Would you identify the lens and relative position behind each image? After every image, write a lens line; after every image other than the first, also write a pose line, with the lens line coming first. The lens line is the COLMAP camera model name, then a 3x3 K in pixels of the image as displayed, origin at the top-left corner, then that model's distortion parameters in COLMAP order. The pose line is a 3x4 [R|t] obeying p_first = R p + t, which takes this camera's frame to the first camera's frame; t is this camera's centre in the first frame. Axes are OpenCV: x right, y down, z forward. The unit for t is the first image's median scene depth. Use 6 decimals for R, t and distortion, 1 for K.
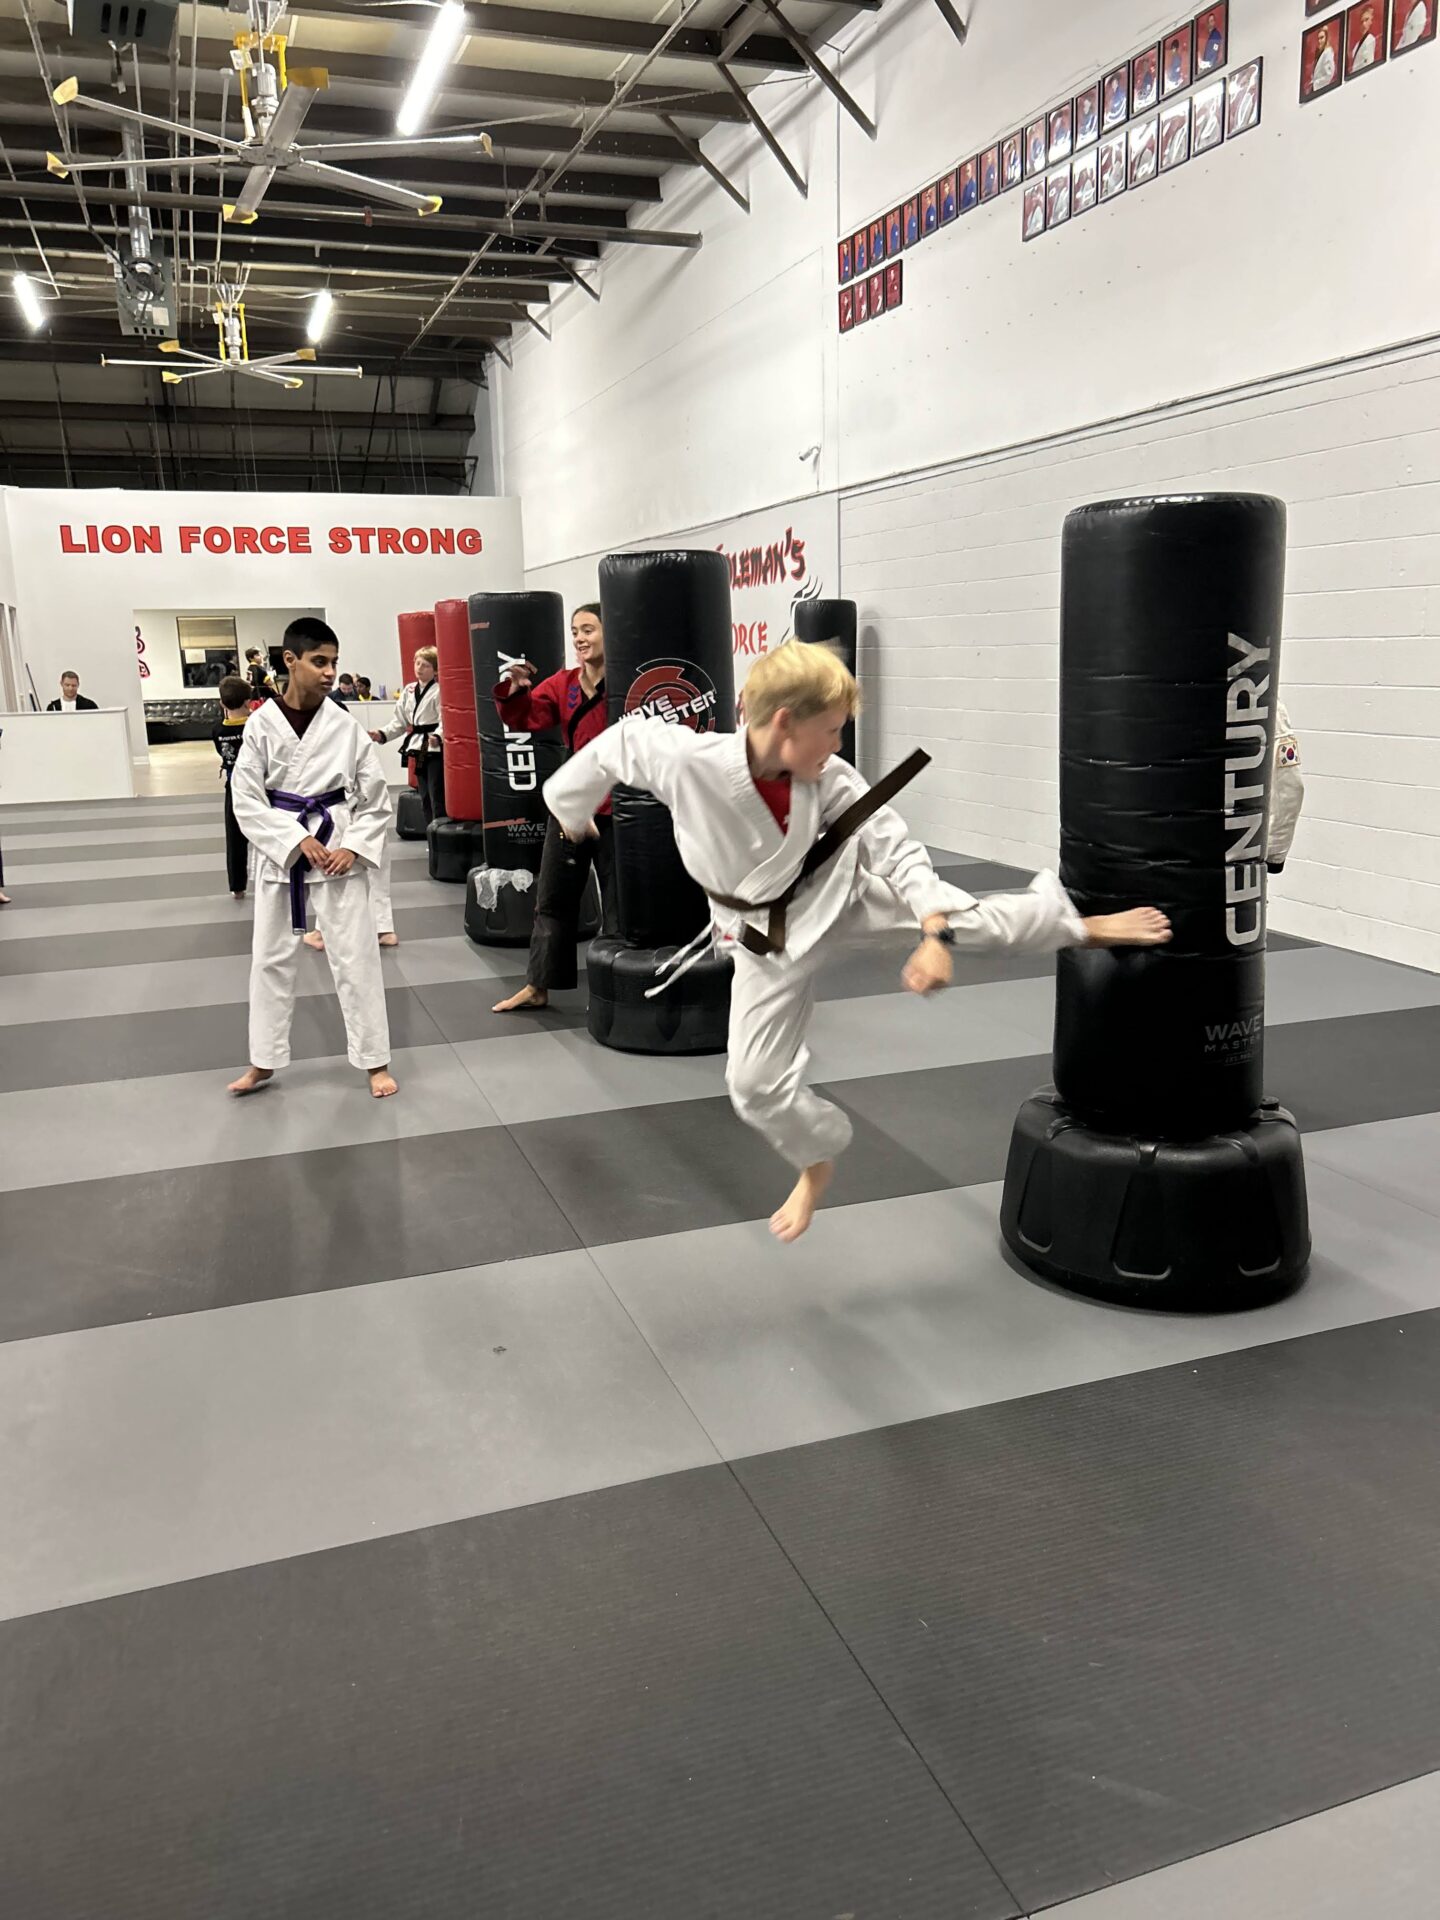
lens RADIAL K [[1445.5, 0, 677.0], [0, 1445.5, 989.5], [0, 0, 1]] dist [0.027043, -0.018801]
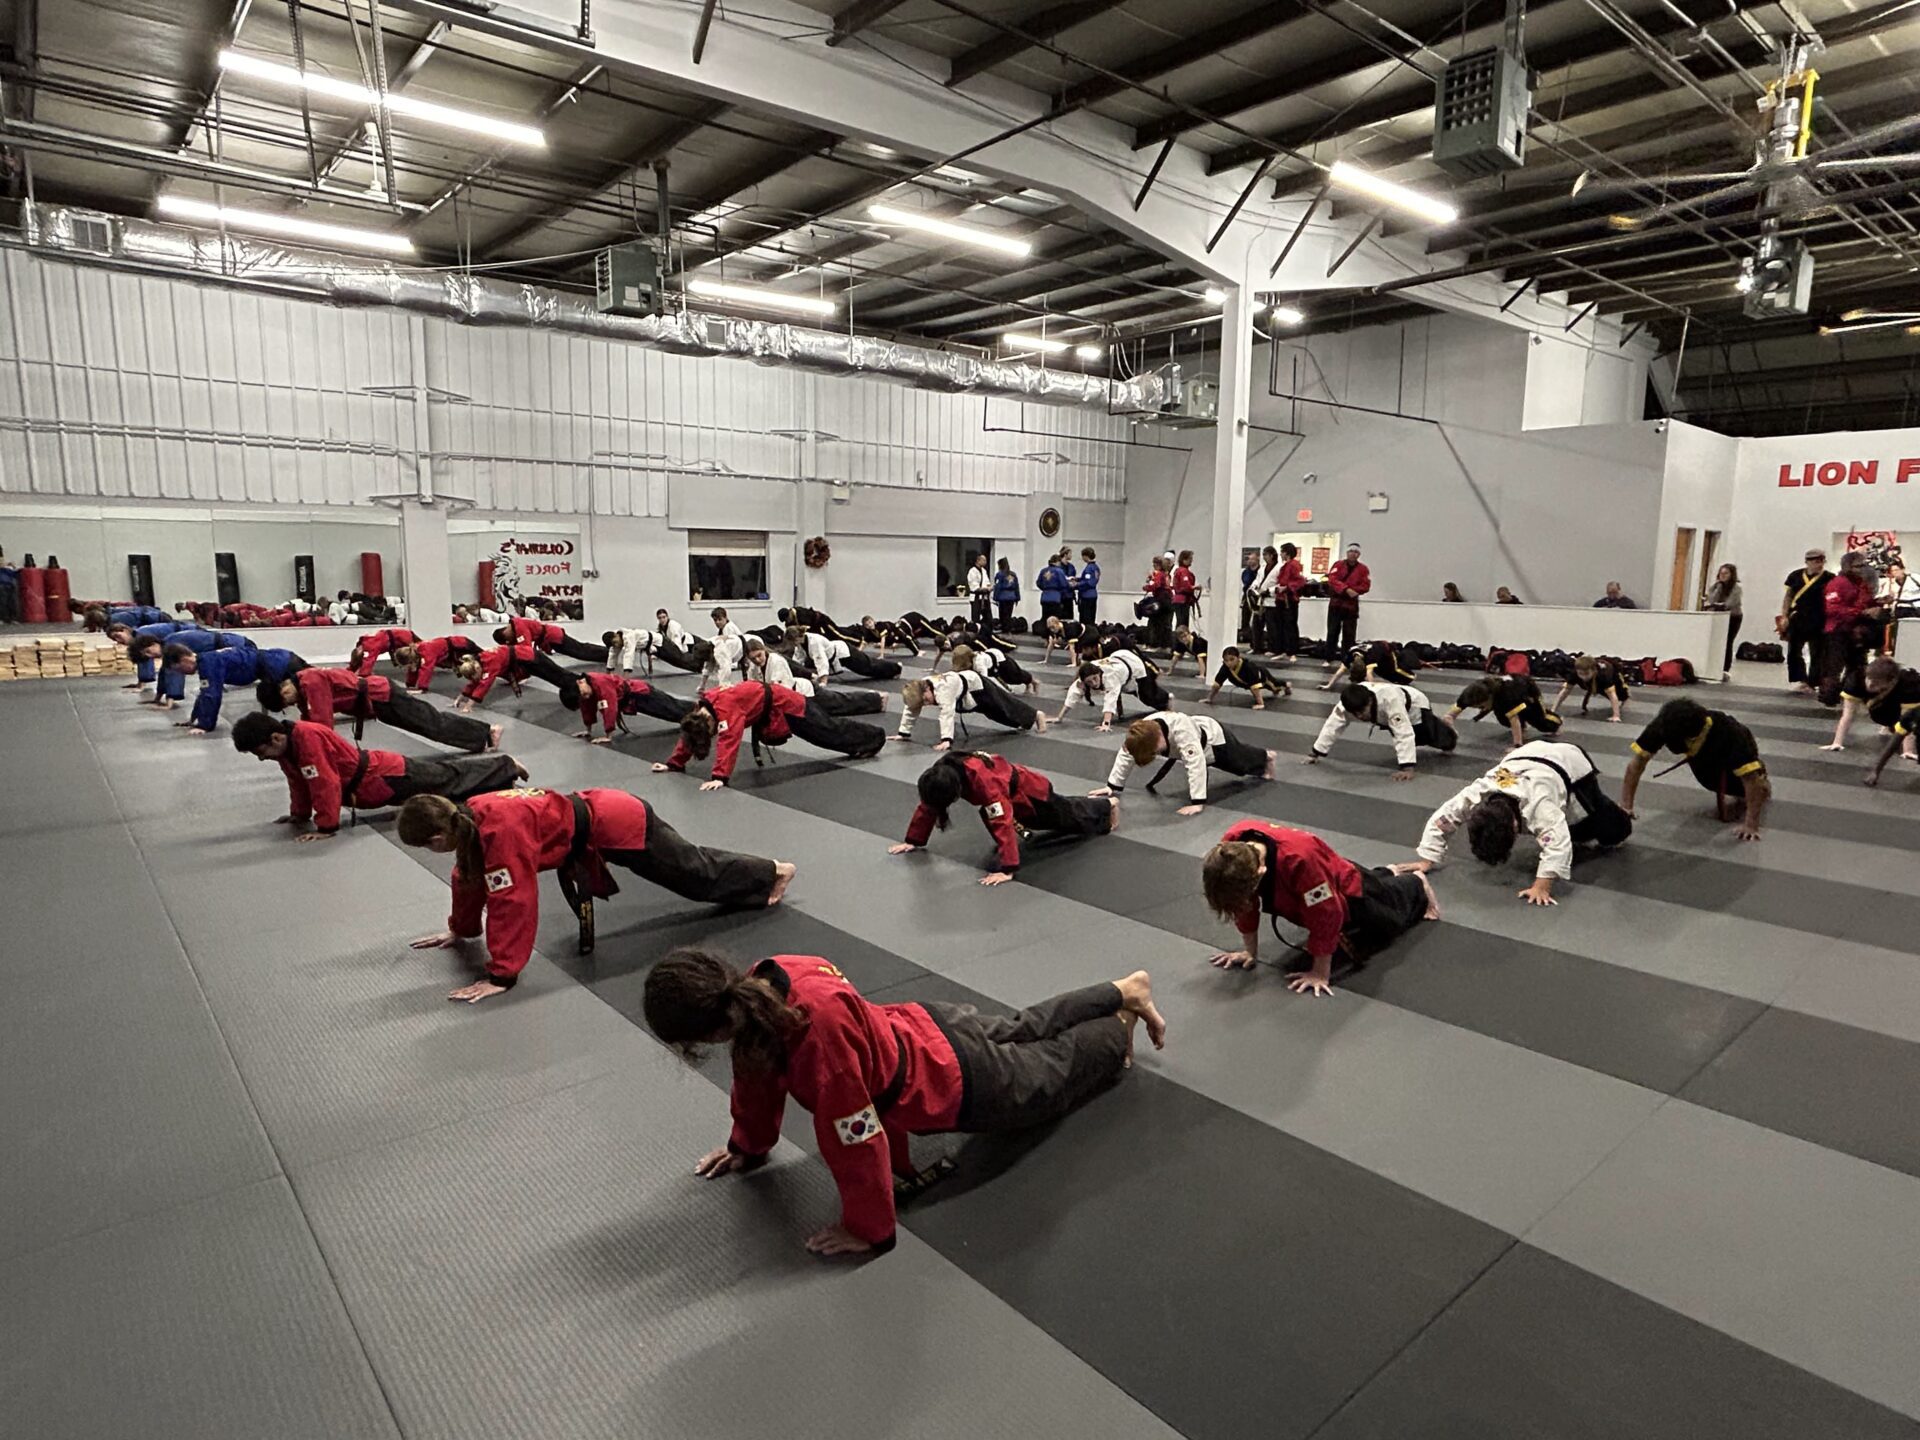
lens RADIAL K [[1105.8, 0, 959.2], [0, 1105.8, 716.0], [0, 0, 1]] dist [0.006078, 0.001193]
pose [[0.379473, 0.159856, -0.911288, 0.386877], [-0.240769, 0.968087, 0.069560, -0.027317], [0.893326, 0.193014, 0.405851, 0.089220]]
